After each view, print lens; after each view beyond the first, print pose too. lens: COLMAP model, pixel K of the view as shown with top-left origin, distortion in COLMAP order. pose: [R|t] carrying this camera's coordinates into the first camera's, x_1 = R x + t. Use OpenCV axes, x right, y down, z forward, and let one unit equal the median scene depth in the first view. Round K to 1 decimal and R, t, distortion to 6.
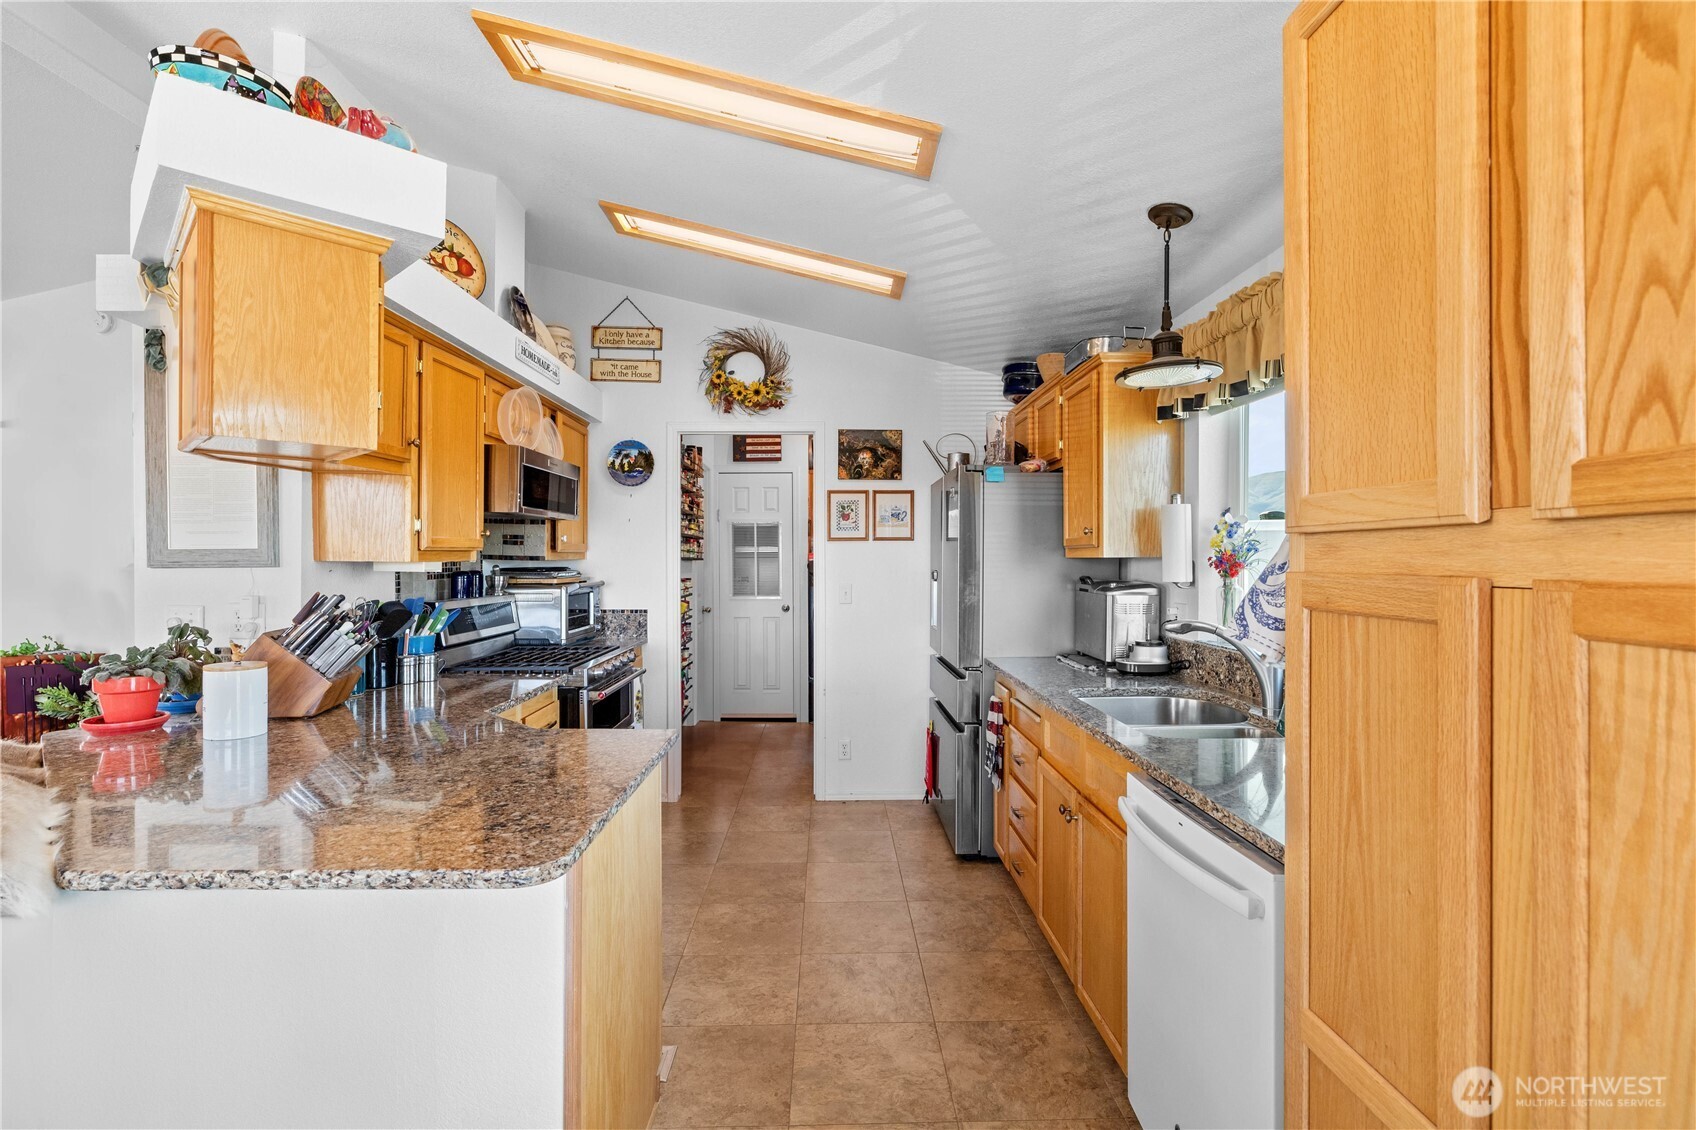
lens RADIAL K [[794.8, 0, 848.3], [0, 794.8, 559.7], [0, 0, 1]] dist [-0.001839, 0.000382]
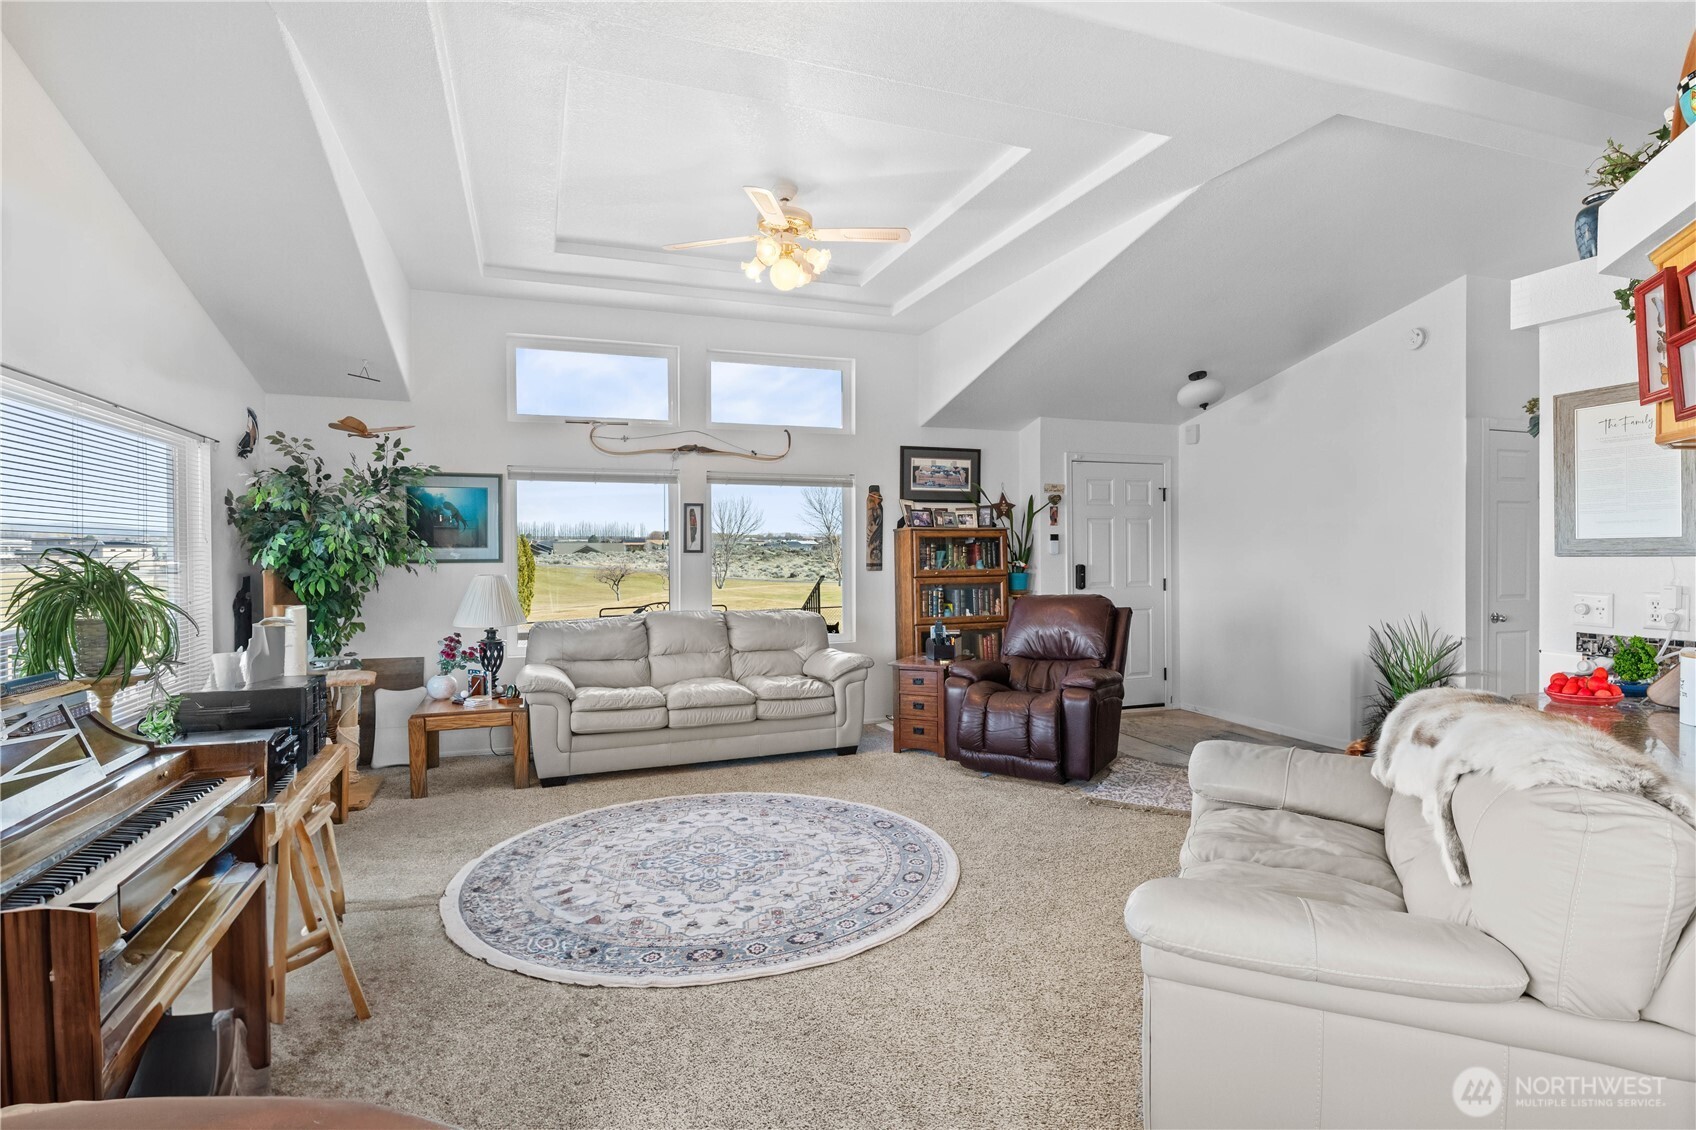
lens RADIAL K [[851.7, 0, 840.6], [0, 851.7, 553.8], [0, 0, 1]] dist [-0.006800, 0.000074]
pose [[0.299935, 0.003516, -0.953953, -0.072794], [-0.001054, 0.999994, 0.003355, 0.004092], [0.953959, -0.000001, 0.299937, -0.276431]]
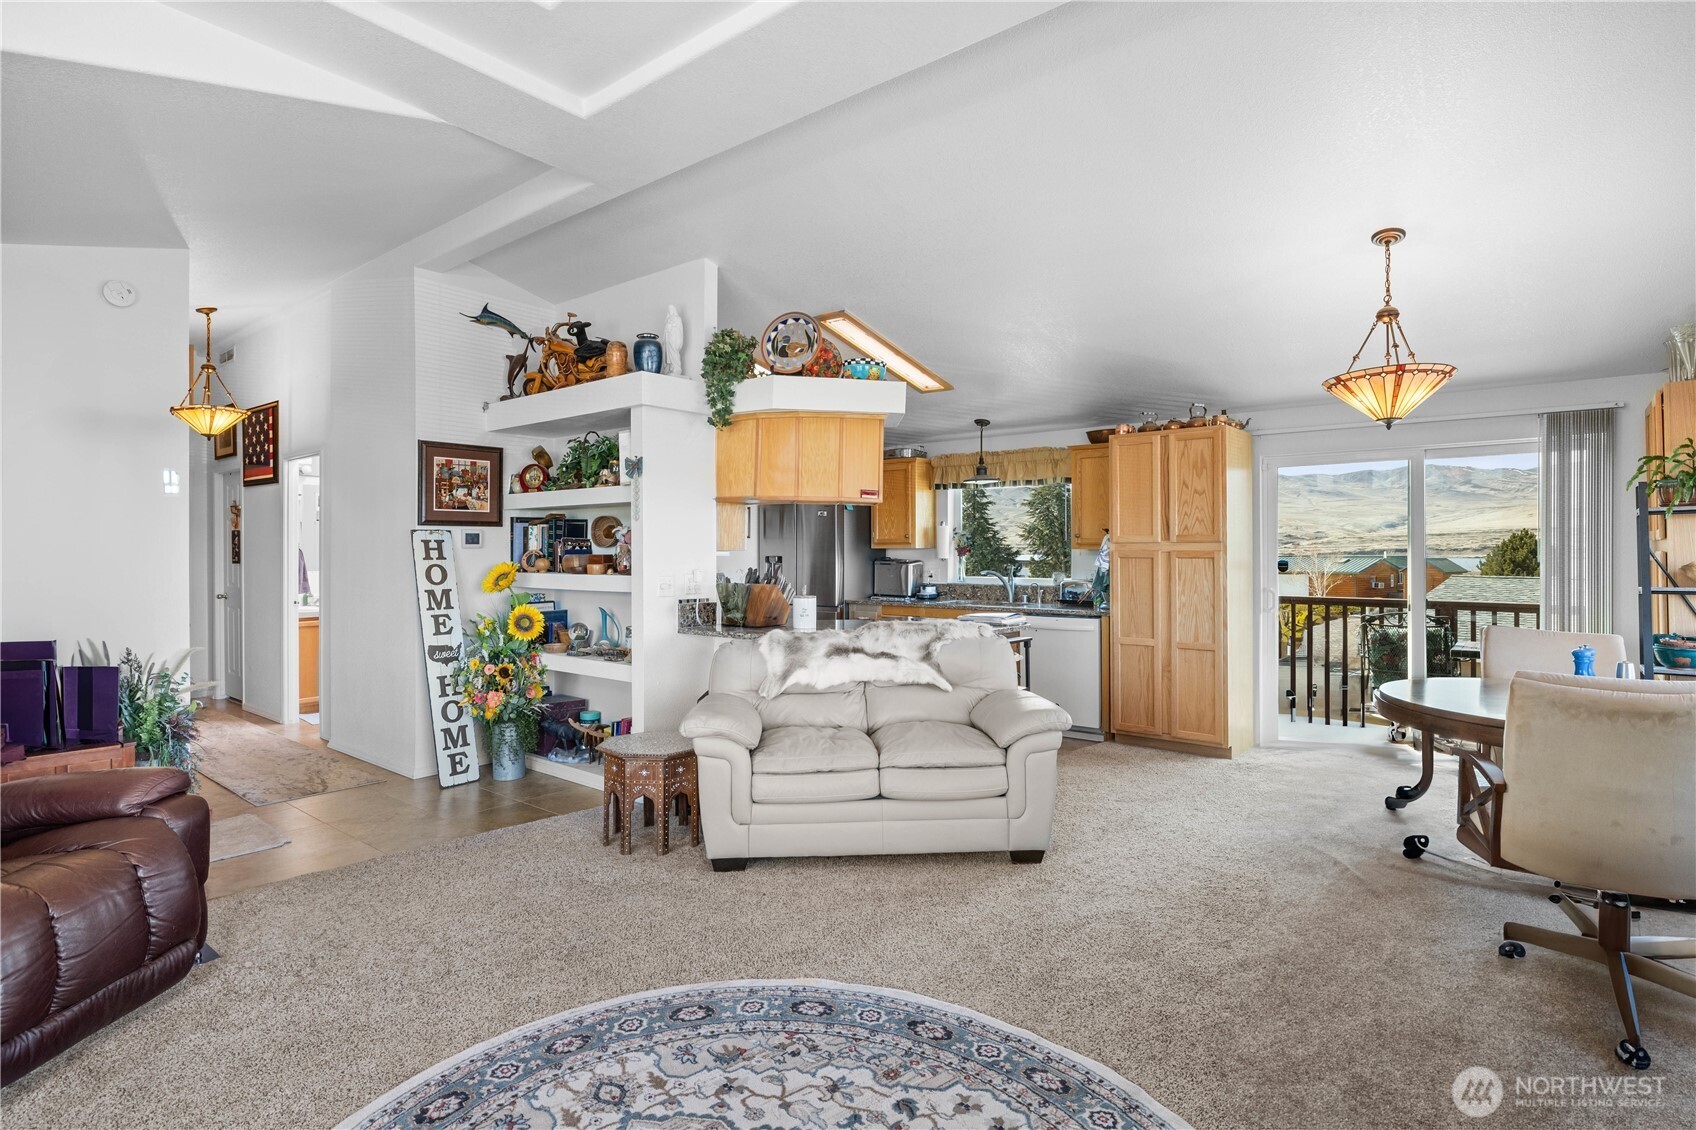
lens RADIAL K [[851.7, 0, 845.2], [0, 851.7, 551.5], [0, 0, 1]] dist [-0.006800, 0.000074]
pose [[0.661601, -0.000634, 0.749856, -1.839232], [0.006608, 0.999966, -0.004985, 0.013463], [-0.749827, 0.008253, 0.661583, -0.507843]]
